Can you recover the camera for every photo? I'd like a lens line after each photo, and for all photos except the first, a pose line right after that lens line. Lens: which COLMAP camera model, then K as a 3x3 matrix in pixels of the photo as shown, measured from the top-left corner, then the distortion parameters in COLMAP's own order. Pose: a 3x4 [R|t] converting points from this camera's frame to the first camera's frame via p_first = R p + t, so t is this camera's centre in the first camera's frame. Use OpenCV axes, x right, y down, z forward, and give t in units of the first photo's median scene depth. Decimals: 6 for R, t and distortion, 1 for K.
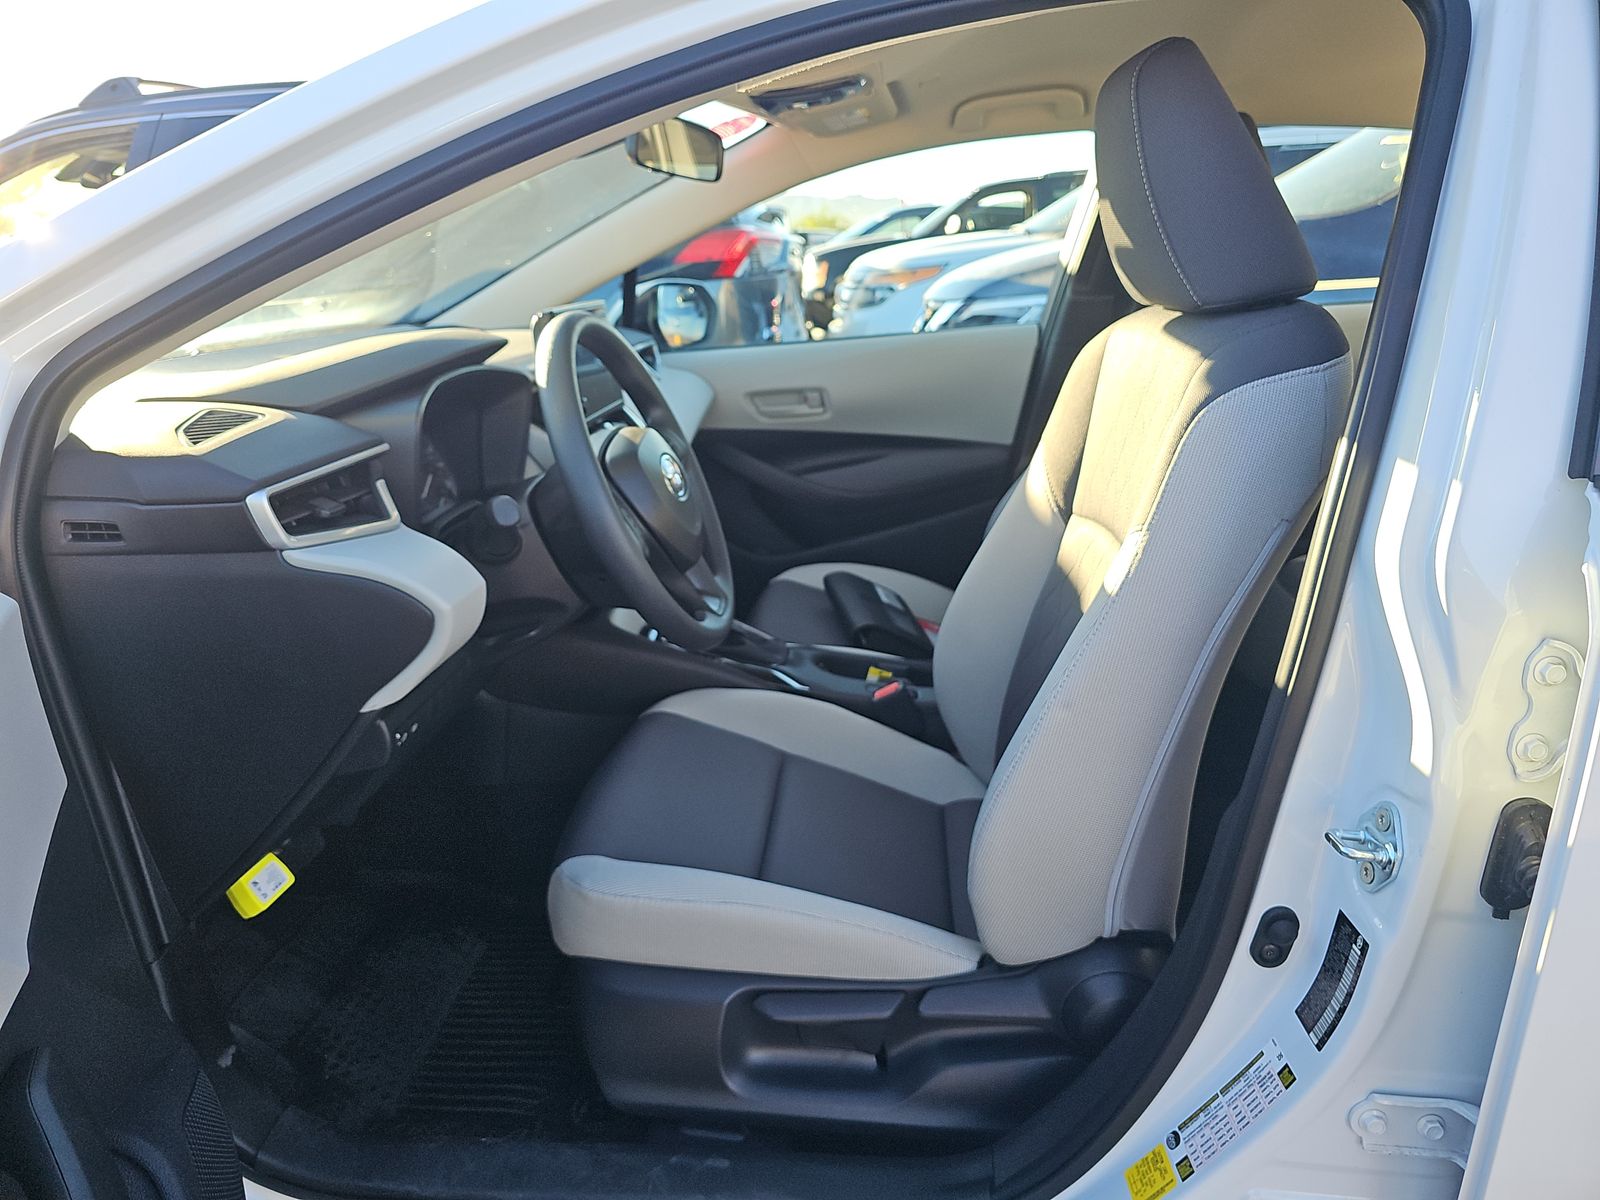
lens RADIAL K [[1144.5, 0, 793.5], [0, 1144.5, 603.8], [0, 0, 1]] dist [0.014228, -0.004479]
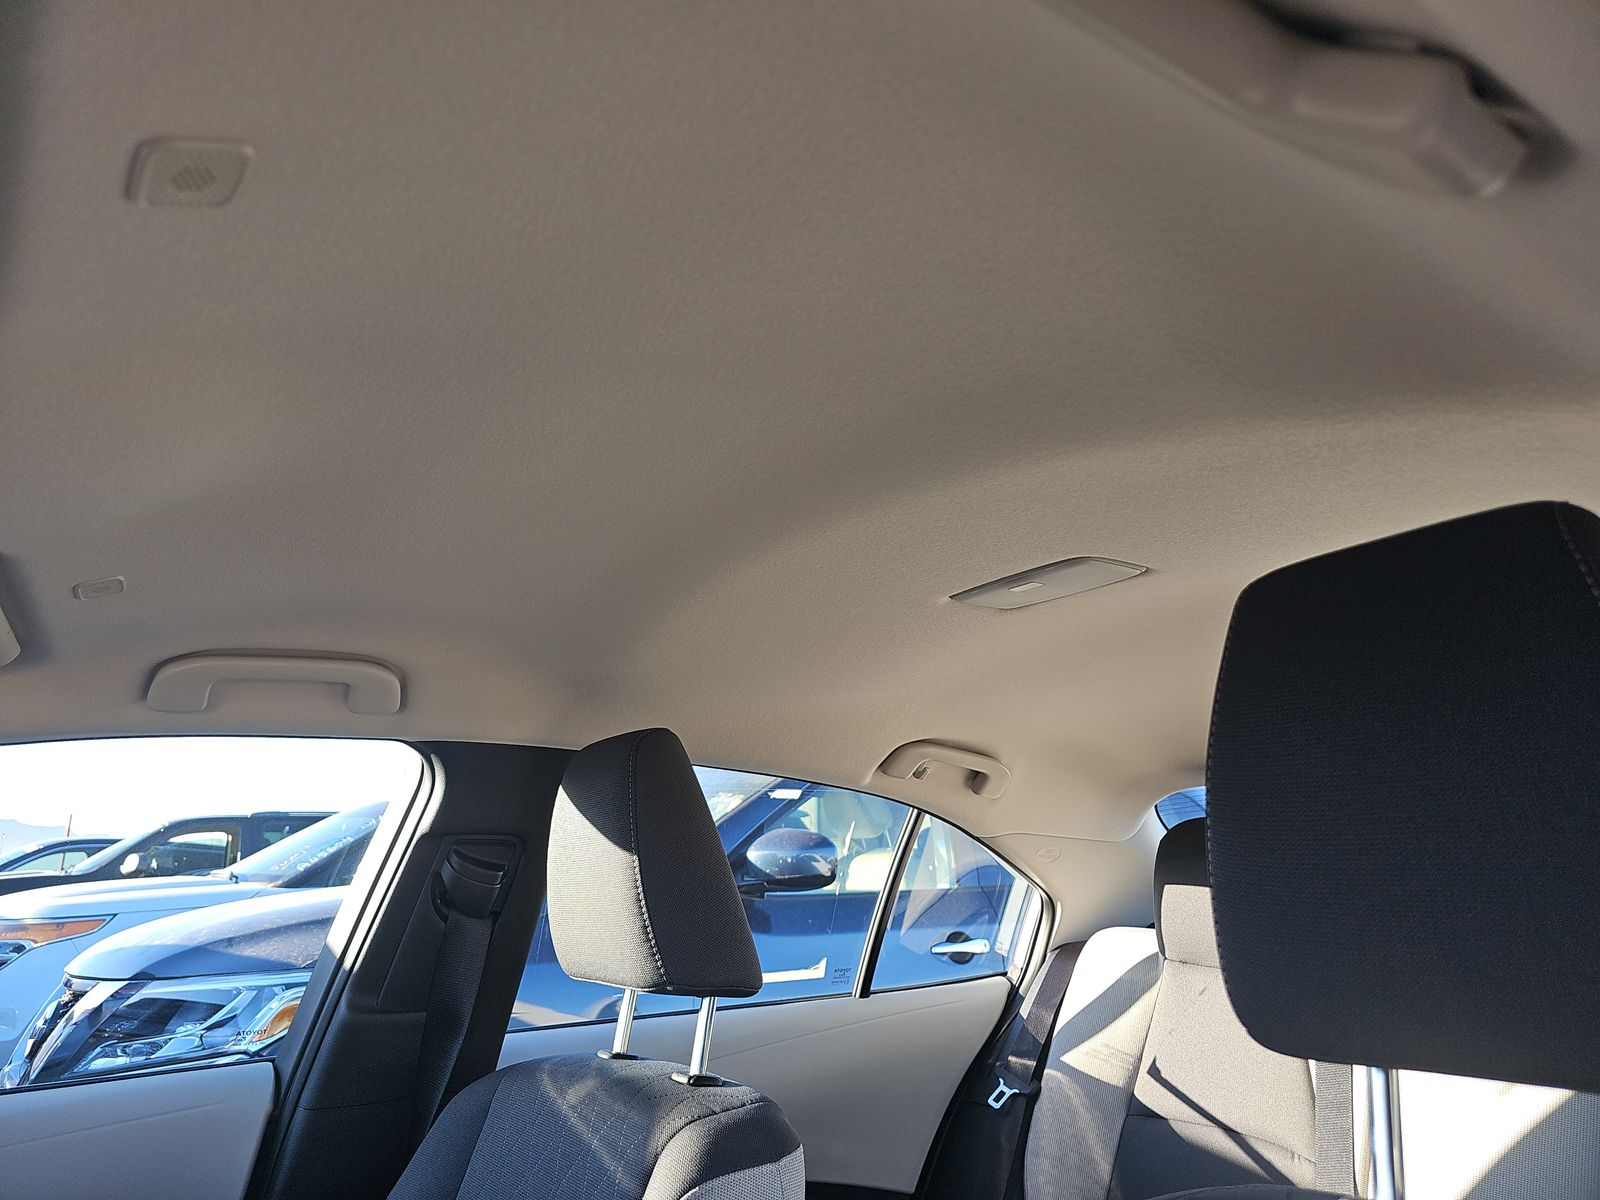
lens RADIAL K [[1144.5, 0, 786.6], [0, 1144.5, 590.7], [0, 0, 1]] dist [0.014228, -0.004479]
pose [[0.802415, 0.191193, 0.565310, 0.020423], [0.138921, 0.861418, -0.488528, -0.049591], [-0.580371, 0.470536, 0.664655, 0.140796]]
